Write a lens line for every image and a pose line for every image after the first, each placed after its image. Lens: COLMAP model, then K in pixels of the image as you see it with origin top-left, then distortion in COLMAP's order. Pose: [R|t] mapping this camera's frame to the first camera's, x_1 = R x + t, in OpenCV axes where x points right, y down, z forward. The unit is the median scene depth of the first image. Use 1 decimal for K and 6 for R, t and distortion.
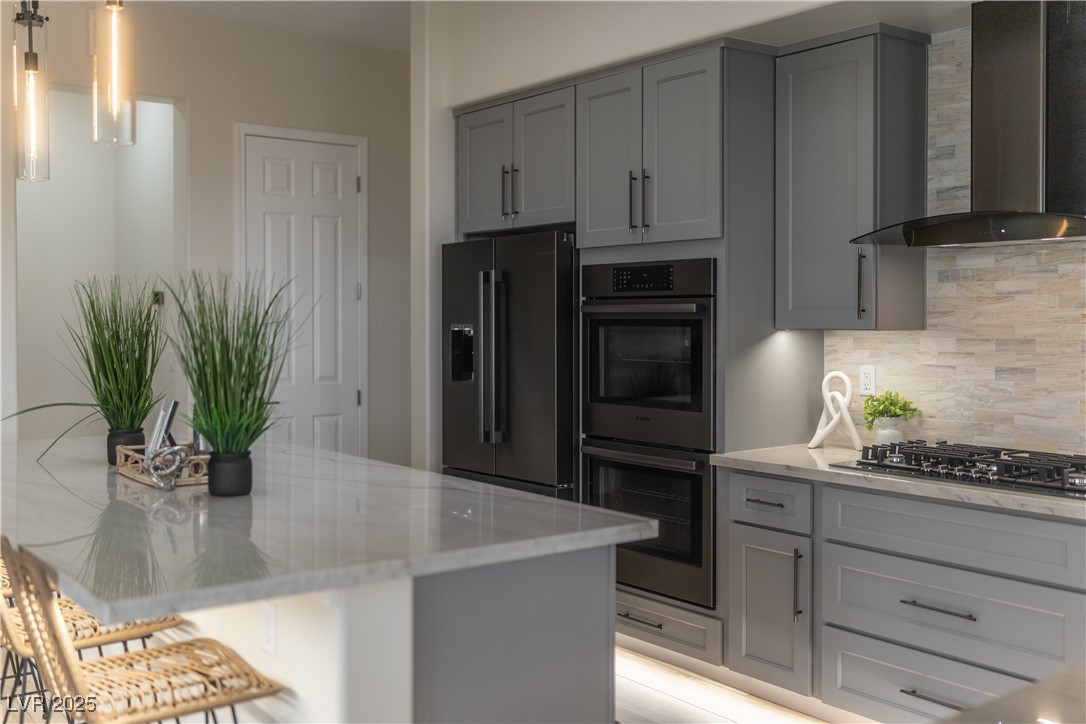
lens RADIAL K [[1103.4, 0, 542.9], [0, 1103.4, 338.8], [0, 0, 1]] dist [-0.003657, -0.010843]
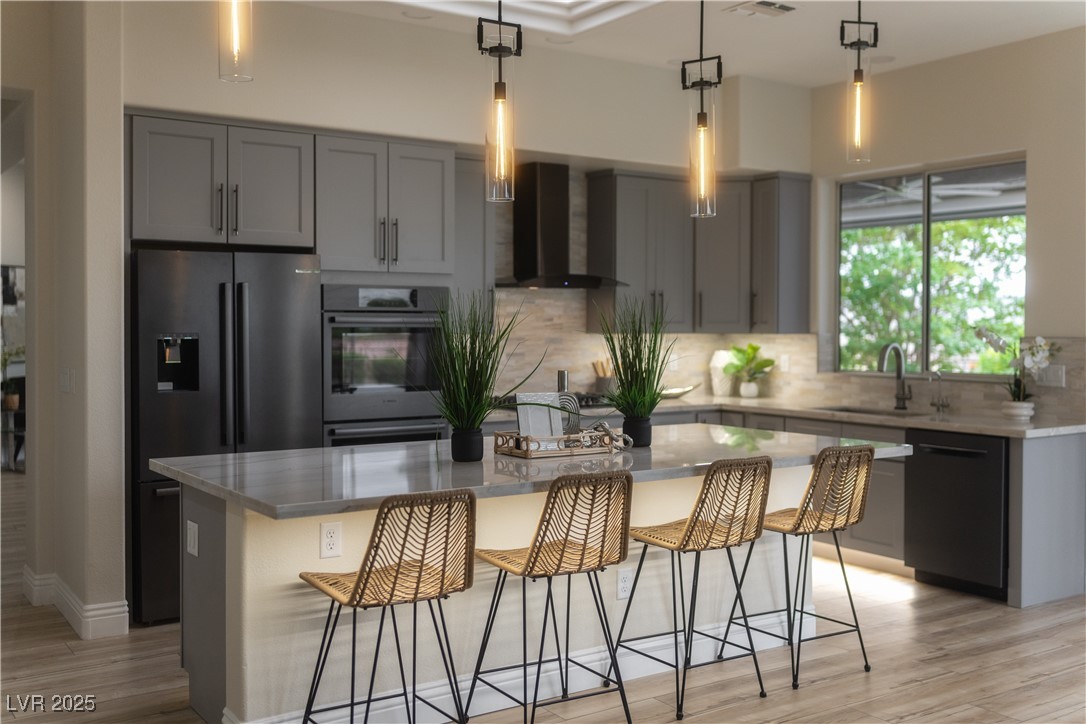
lens RADIAL K [[1103.4, 0, 542.9], [0, 1103.4, 338.8], [0, 0, 1]] dist [-0.003657, -0.010843]
pose [[0.058368, -0.010913, 0.998235, -1.340522], [0.018005, 0.999789, 0.009877, -0.014547], [-0.998133, 0.017397, 0.058552, 0.778234]]
